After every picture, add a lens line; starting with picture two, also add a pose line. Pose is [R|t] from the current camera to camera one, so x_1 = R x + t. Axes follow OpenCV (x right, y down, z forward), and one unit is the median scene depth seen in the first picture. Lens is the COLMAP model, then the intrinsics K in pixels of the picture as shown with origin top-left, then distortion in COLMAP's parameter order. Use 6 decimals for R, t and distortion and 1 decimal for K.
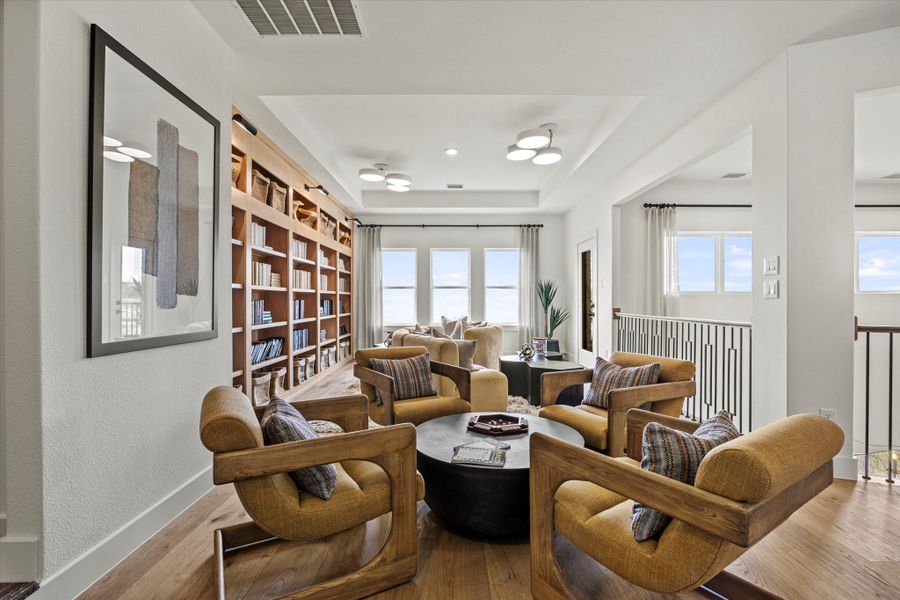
lens RADIAL K [[417.0, 0, 450.0], [0, 417.0, 300.0], [0, 0, 1]] dist [-0.002311, -0.000310]
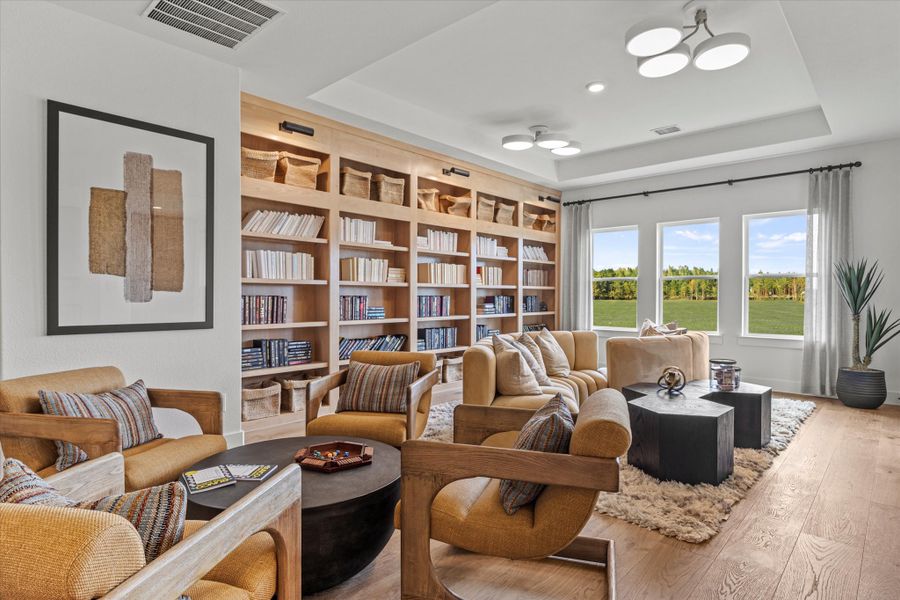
lens RADIAL K [[494.4, 0, 450.0], [0, 494.4, 300.0], [0, 0, 1]] dist [-0.000341, -0.000592]
pose [[0.735318, 0.008134, -0.677673, 0.383049], [-0.002955, 0.999957, 0.008796, -0.000385], [0.677716, -0.004465, 0.735310, 0.203003]]
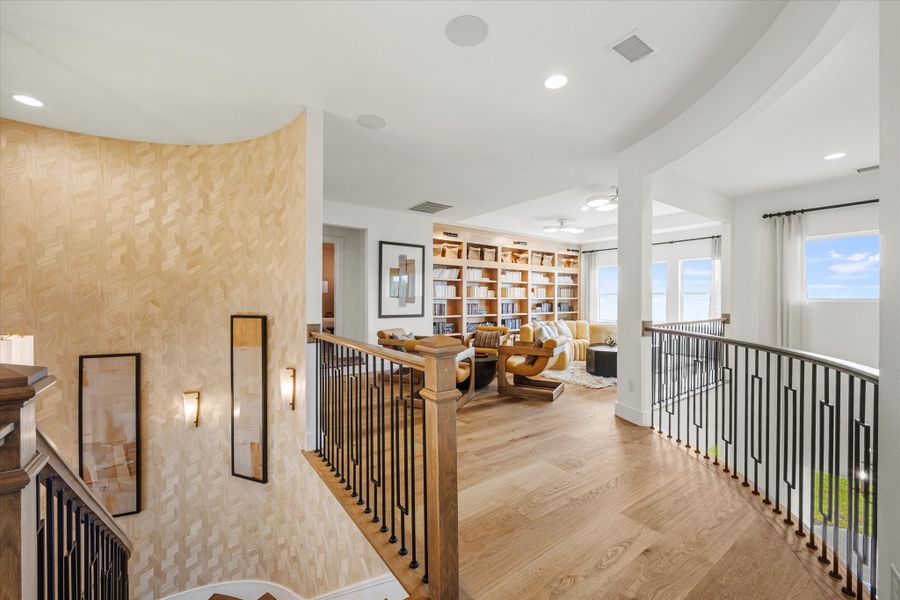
lens RADIAL K [[363.0, 0, 449.8], [0, 363.0, 298.7], [0, 0, 1]] dist [-0.001355, -0.000380]
pose [[0.583394, 0.000766, -0.812189, 0.775930], [-0.002457, 0.999997, -0.000823, -0.018150], [0.812185, 0.002476, 0.583394, -0.178515]]
